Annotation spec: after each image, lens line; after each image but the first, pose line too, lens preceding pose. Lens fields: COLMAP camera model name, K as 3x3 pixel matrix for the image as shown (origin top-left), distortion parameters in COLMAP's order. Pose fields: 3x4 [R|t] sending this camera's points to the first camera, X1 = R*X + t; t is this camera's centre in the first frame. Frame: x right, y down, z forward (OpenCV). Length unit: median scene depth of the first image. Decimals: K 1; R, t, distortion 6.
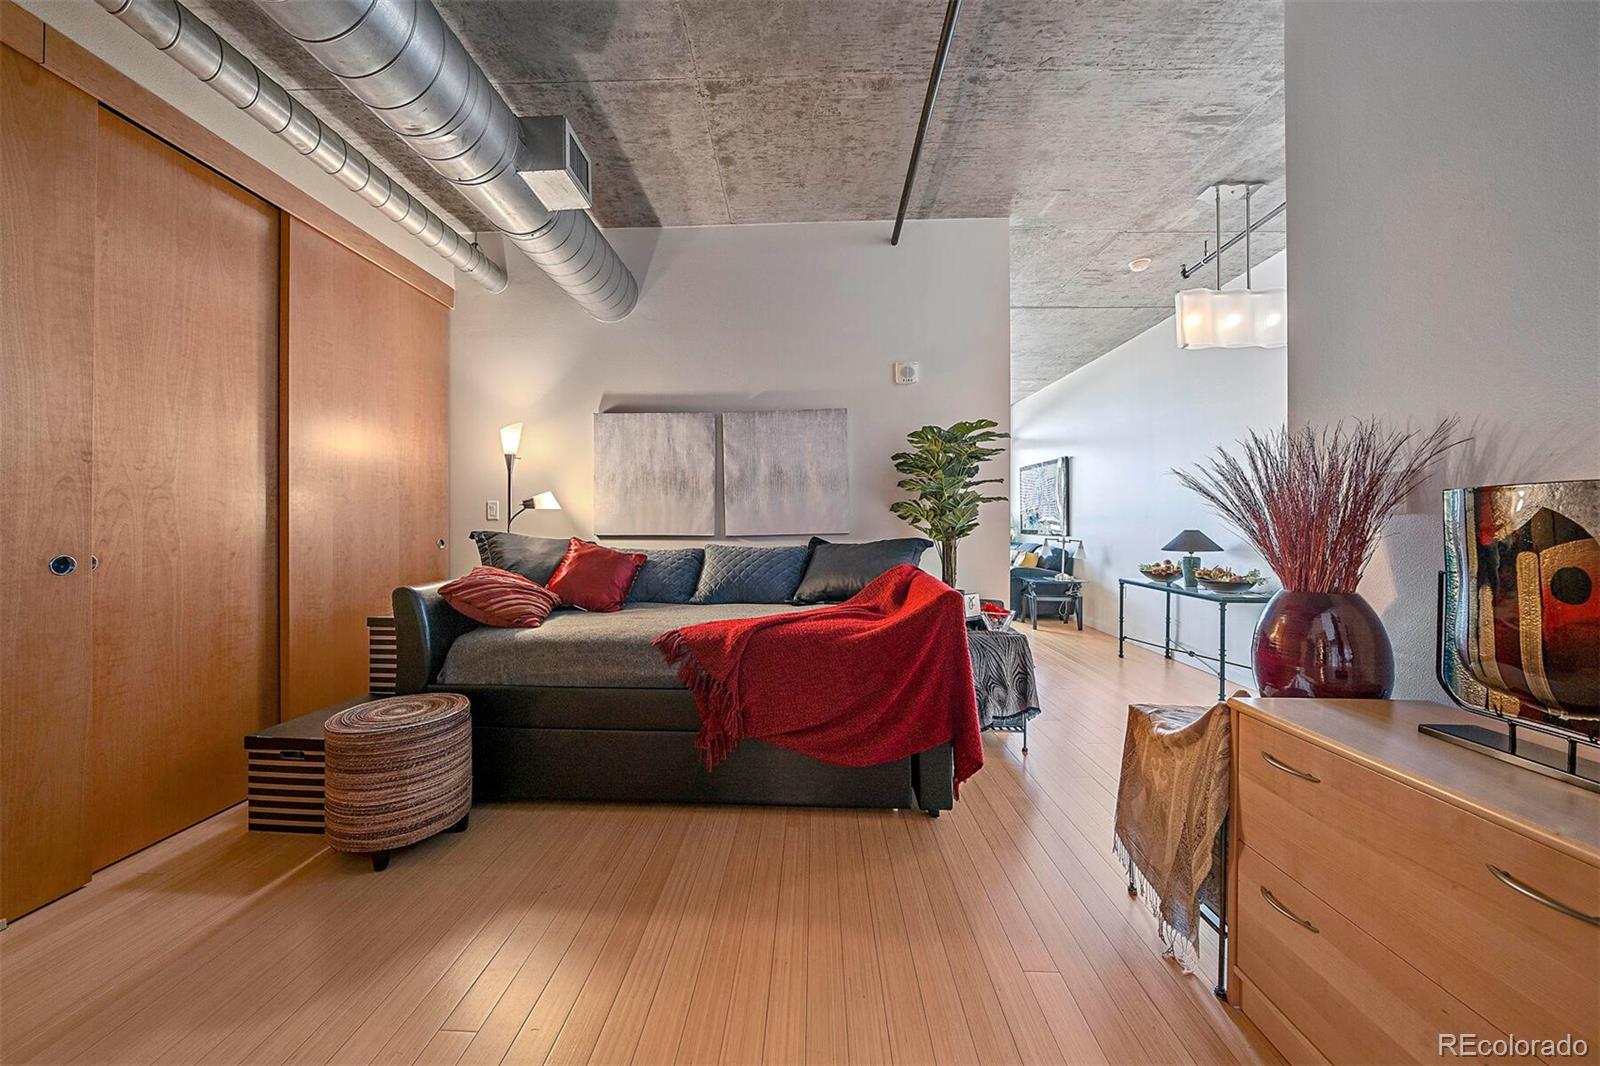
lens RADIAL K [[554.0, 0, 788.0], [0, 554.0, 523.6], [0, 0, 1]] dist [-0.008497, 0.000517]
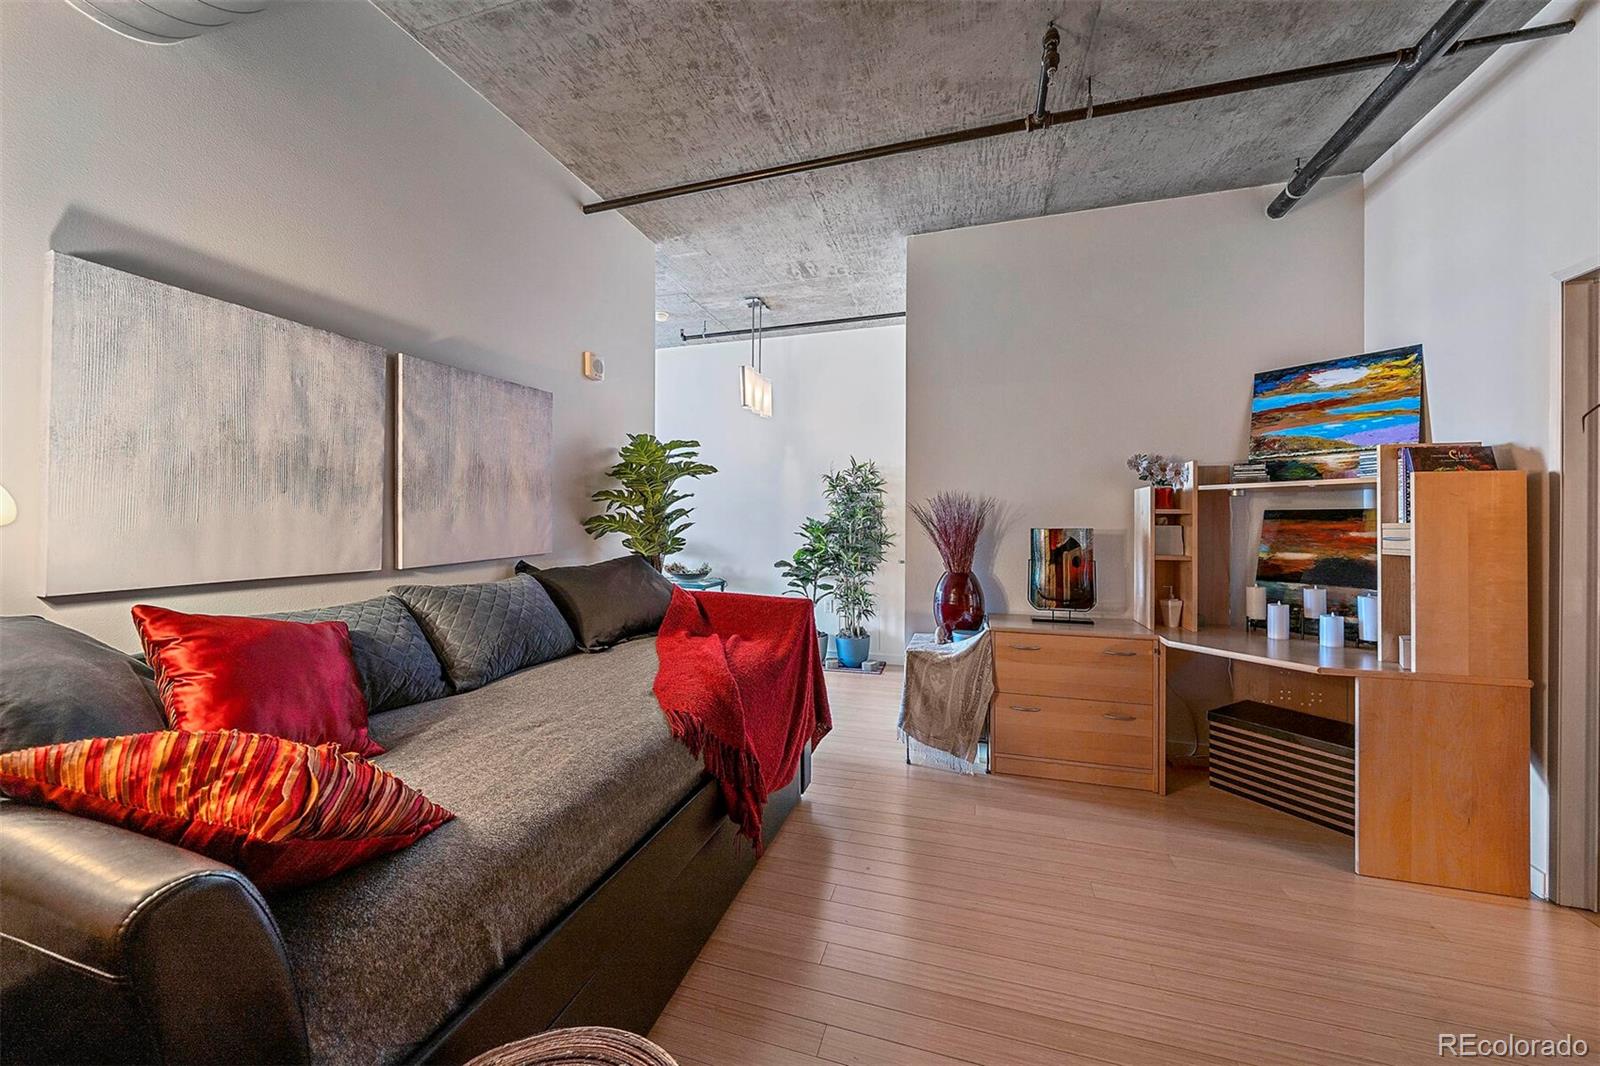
lens RADIAL K [[570.8, 0, 802.7], [0, 570.8, 520.0], [0, 0, 1]] dist [-0.019064, -0.000083]
pose [[0.253401, 0.002128, 0.967359, -0.575750], [-0.006210, 0.999981, -0.000573, -0.031272], [-0.967341, -0.005862, 0.253409, 0.454270]]
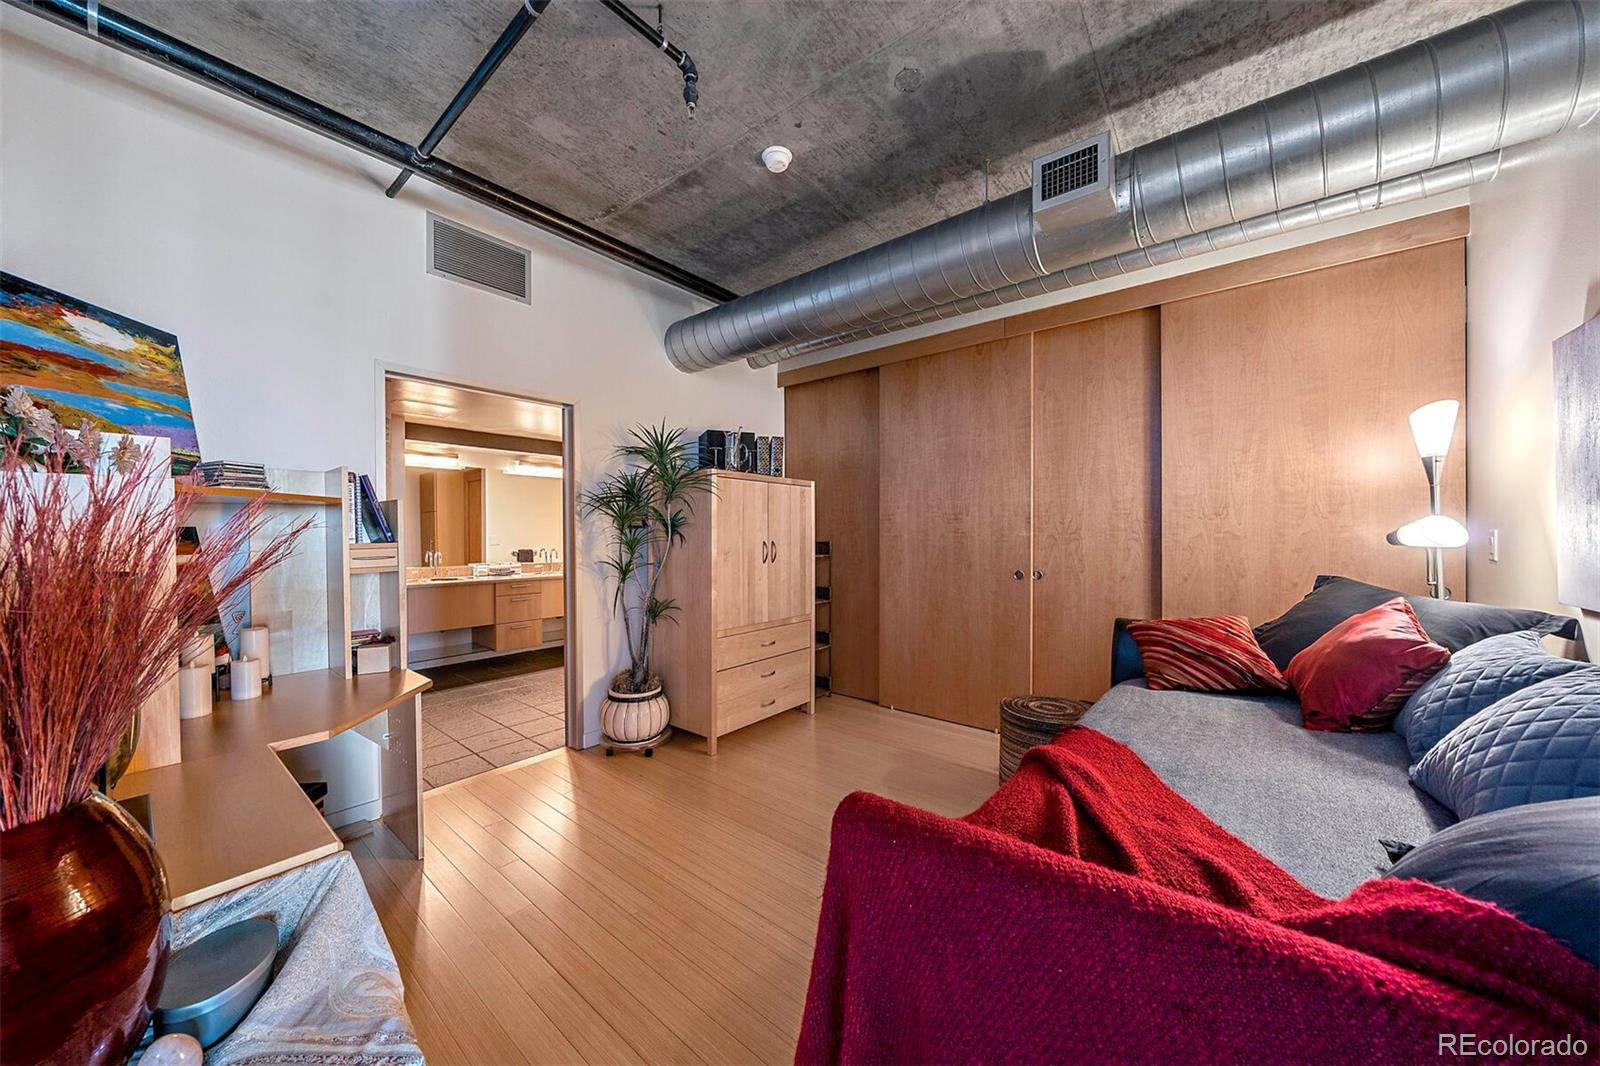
lens RADIAL K [[554.0, 0, 794.4], [0, 554.0, 534.9], [0, 0, 1]] dist [-0.008497, 0.000517]
pose [[-0.600202, 0.007186, -0.799816, 0.409029], [0.004664, 0.999974, 0.005485, -0.043743], [0.799835, -0.000438, -0.600220, 0.780237]]
